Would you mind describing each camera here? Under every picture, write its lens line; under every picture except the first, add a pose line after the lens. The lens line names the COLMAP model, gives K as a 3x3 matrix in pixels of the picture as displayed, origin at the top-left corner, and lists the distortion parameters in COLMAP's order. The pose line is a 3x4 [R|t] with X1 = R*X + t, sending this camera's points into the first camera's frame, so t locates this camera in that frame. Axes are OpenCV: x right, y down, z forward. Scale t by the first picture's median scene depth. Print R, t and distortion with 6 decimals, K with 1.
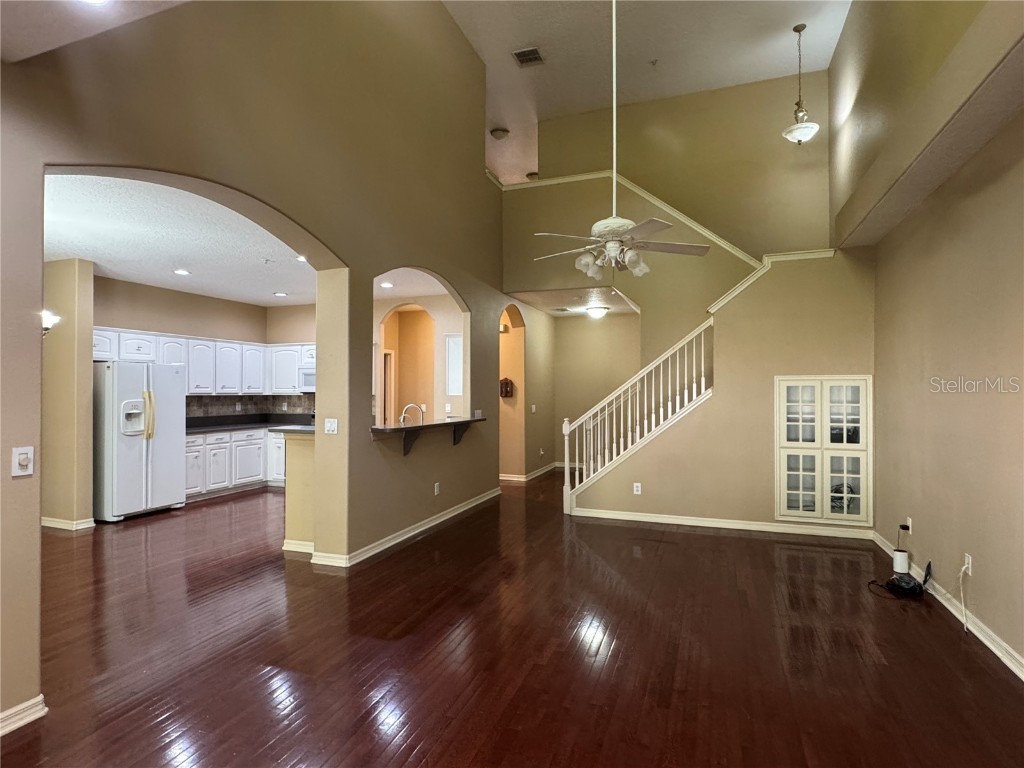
lens RADIAL K [[554.5, 0, 512.0], [0, 554.5, 384.0], [0, 0, 1]] dist [-0.001612, -0.000353]
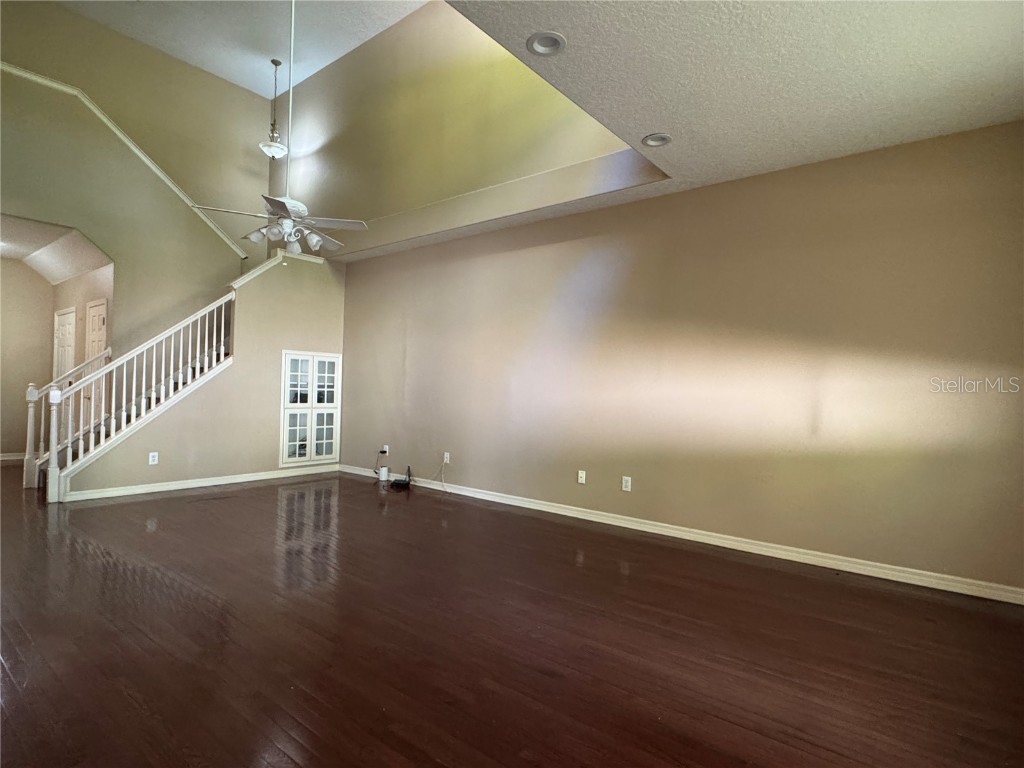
lens RADIAL K [[554.5, 0, 512.0], [0, 554.5, 384.0], [0, 0, 1]] dist [-0.001612, -0.000353]
pose [[0.313510, 0.016783, 0.949437, -0.534286], [-0.033476, 0.999418, -0.006612, 0.052735], [-0.948995, -0.029711, 0.313889, 0.139509]]
